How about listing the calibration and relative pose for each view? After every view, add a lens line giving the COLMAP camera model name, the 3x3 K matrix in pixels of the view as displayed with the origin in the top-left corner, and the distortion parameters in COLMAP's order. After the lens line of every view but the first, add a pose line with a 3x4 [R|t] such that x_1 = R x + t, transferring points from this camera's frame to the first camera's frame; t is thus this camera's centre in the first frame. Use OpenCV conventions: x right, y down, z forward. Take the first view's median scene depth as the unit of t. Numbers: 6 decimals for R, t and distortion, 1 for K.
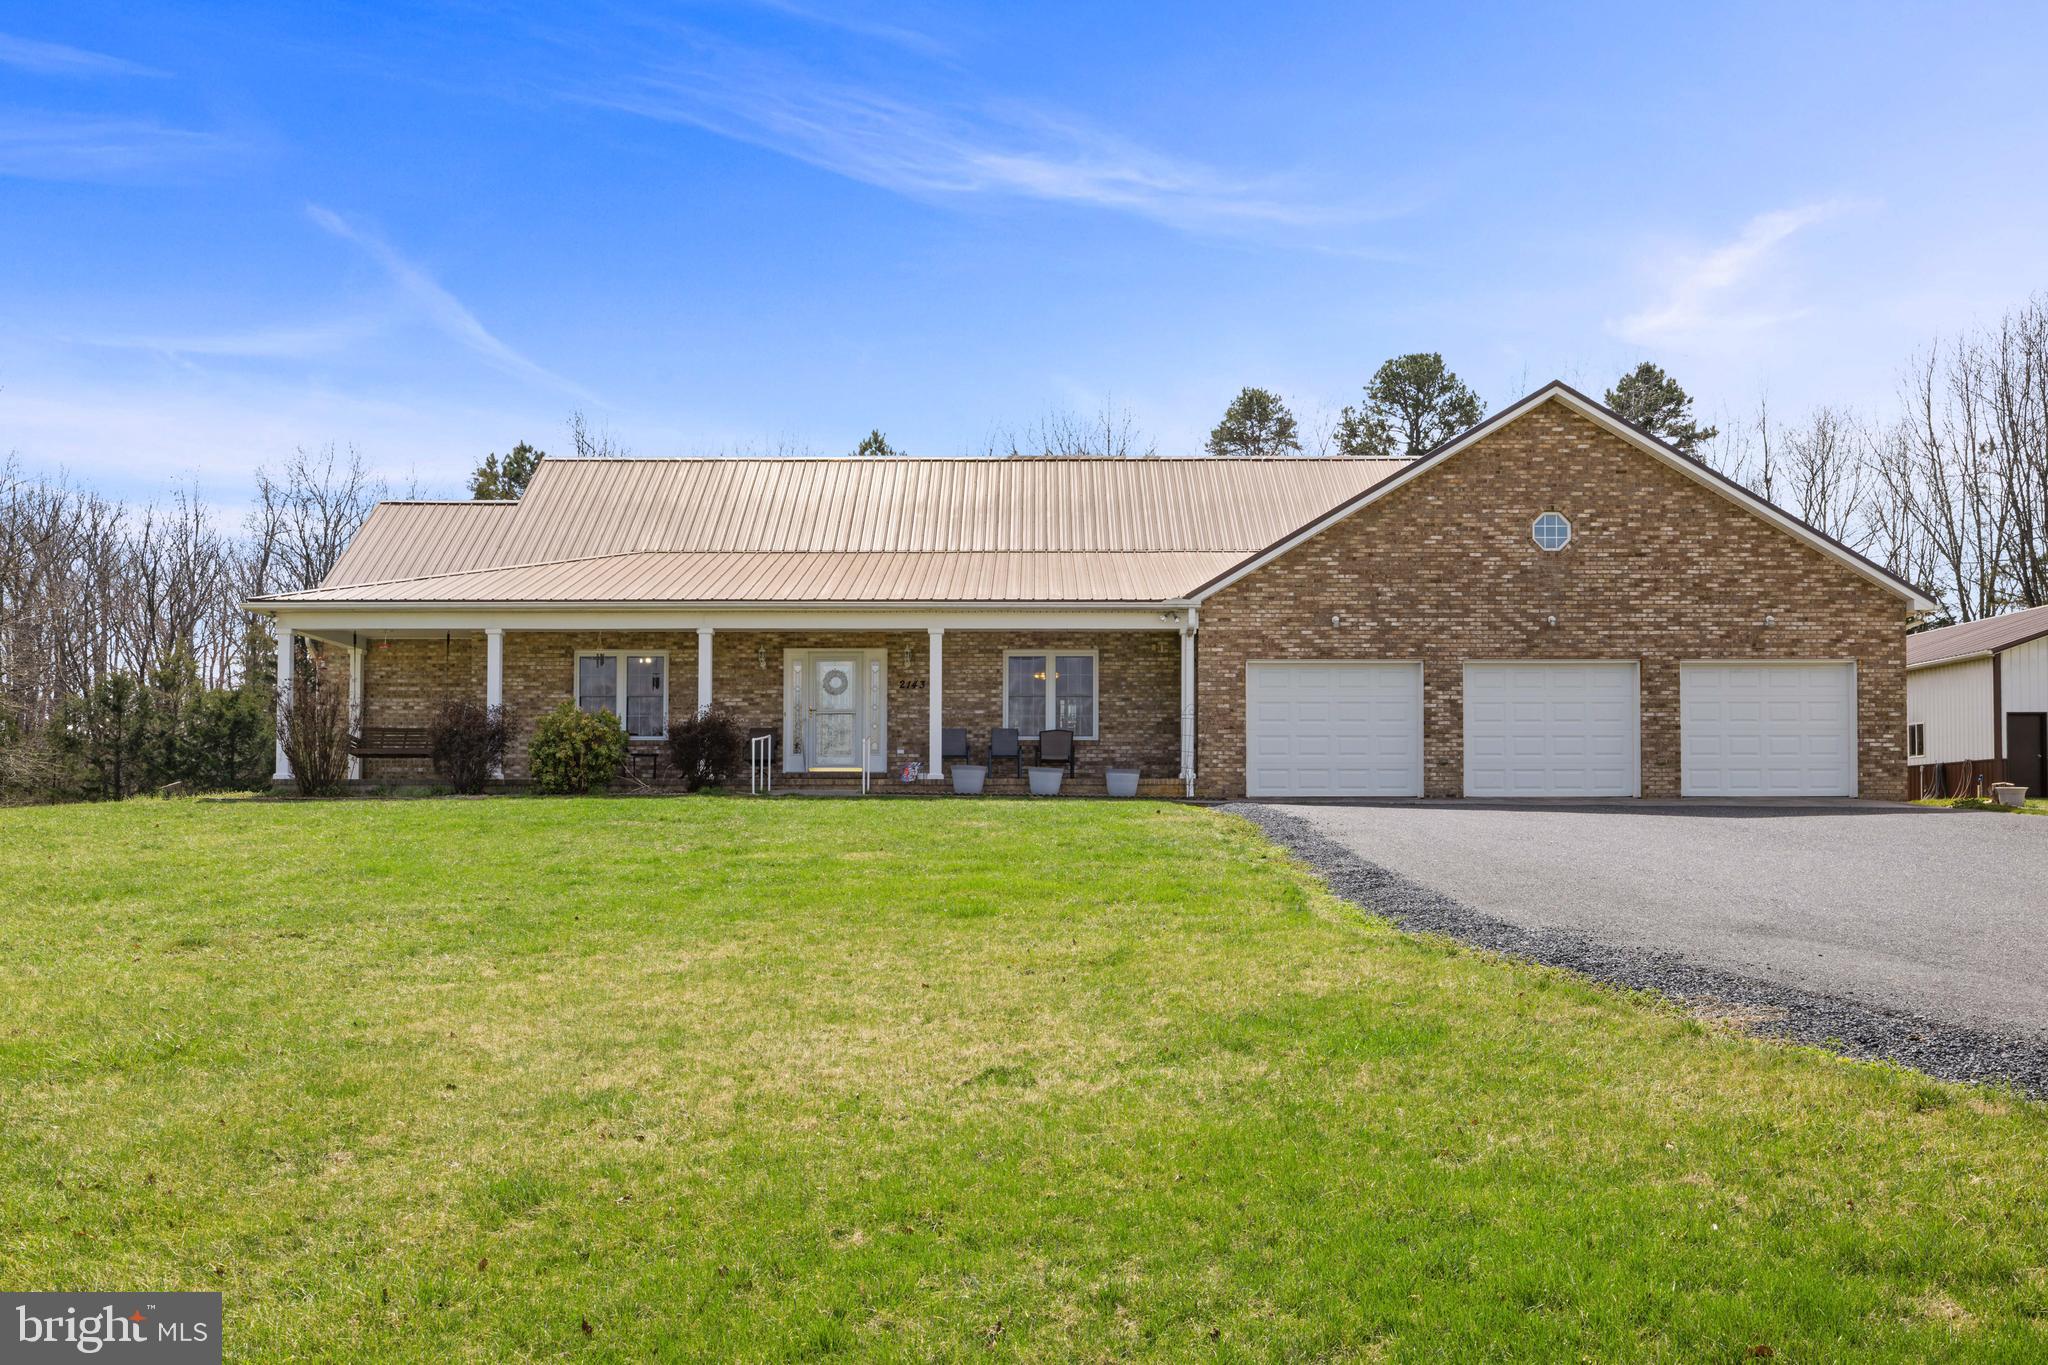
lens RADIAL K [[2008.1, 0, 1064.4], [0, 2008.1, 701.6], [0, 0, 1]] dist [-0.002839, 0.000000]
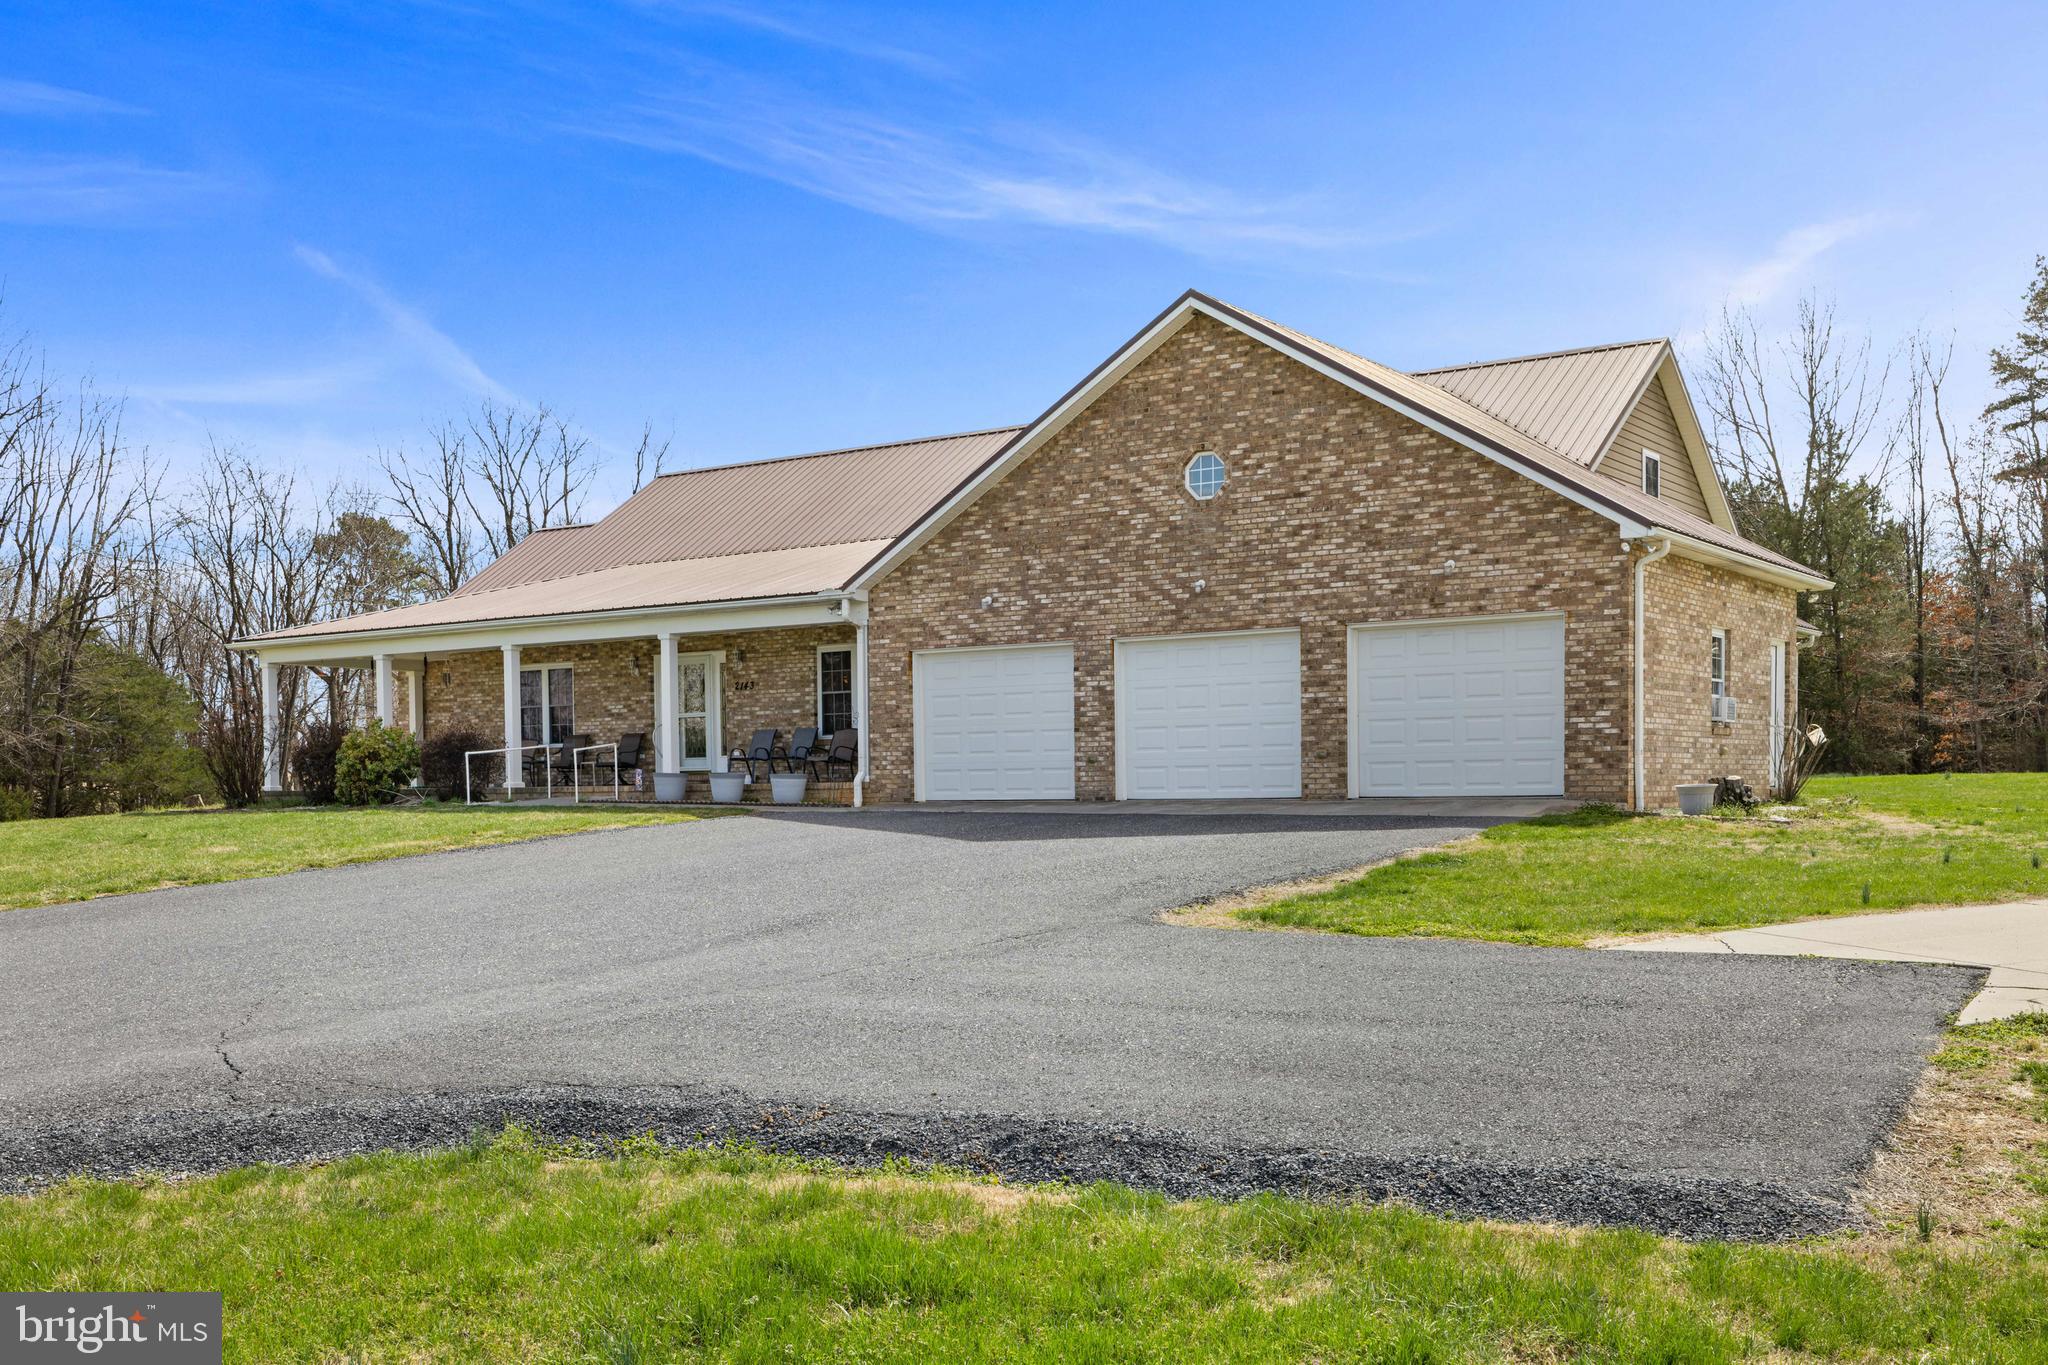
lens RADIAL K [[2008.1, 0, 1079.6], [0, 2008.1, 778.2], [0, 0, 1]] dist [-0.002839, 0.000000]
pose [[0.830040, -0.011964, -0.557575, 0.658212], [0.048828, 0.997490, 0.051287, -0.006157], [0.555562, -0.069795, 0.828541, 0.284700]]
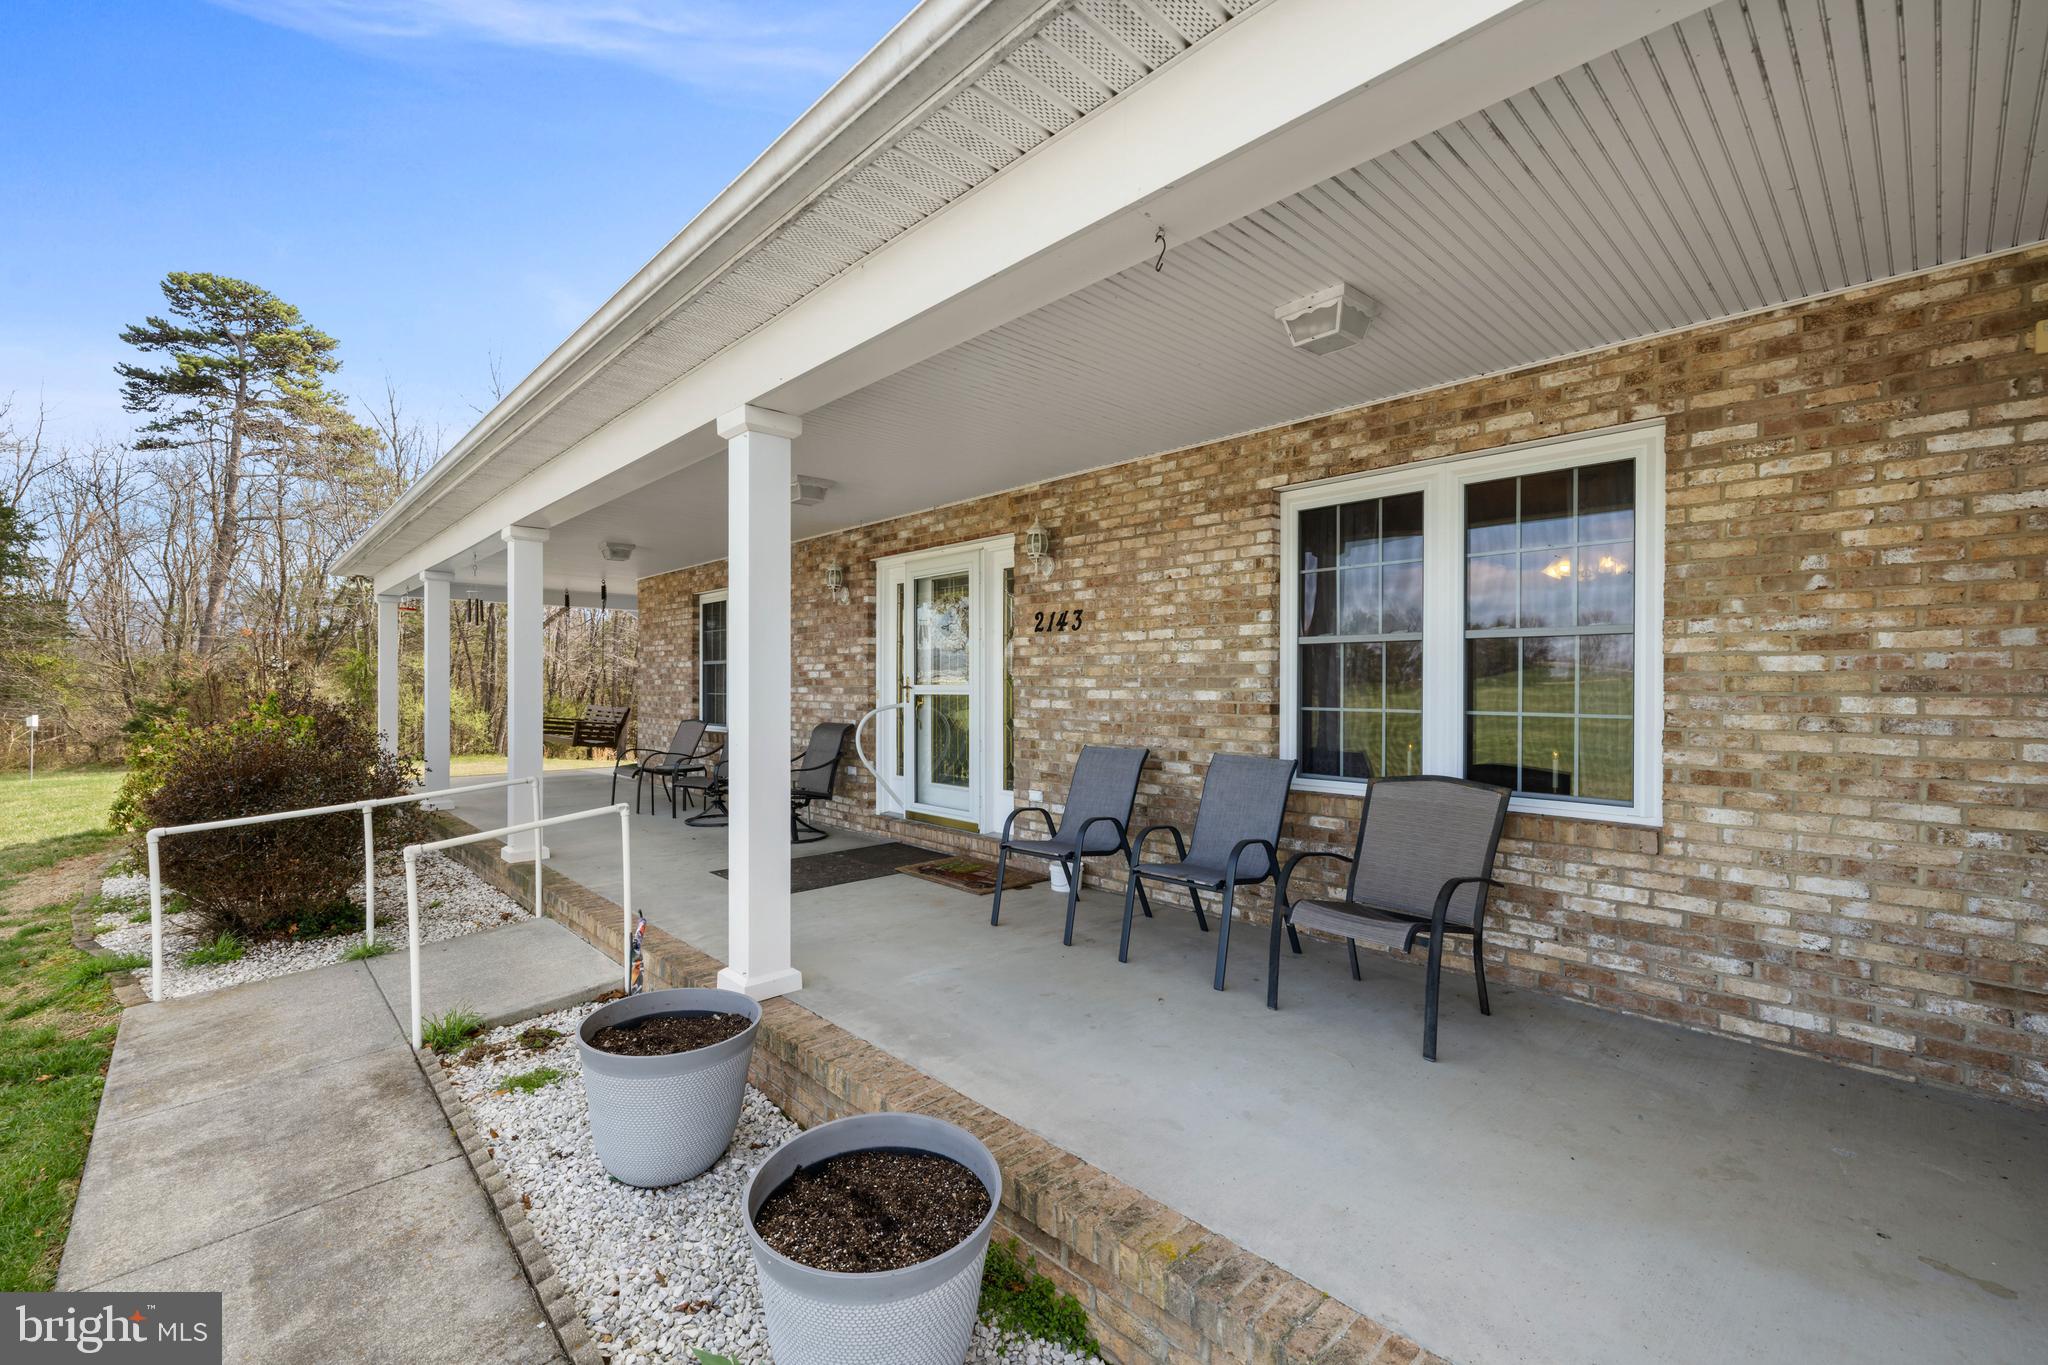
lens RADIAL K [[859.3, 0, 1027.6], [0, 859.3, 684.3], [0, 0, 1]] dist [-0.003683, 0.000933]
pose [[0.680812, 0.003776, -0.732448, 0.041381], [0.042482, 0.998100, 0.044633, -0.004368], [0.731225, -0.061502, 0.679358, 0.947588]]
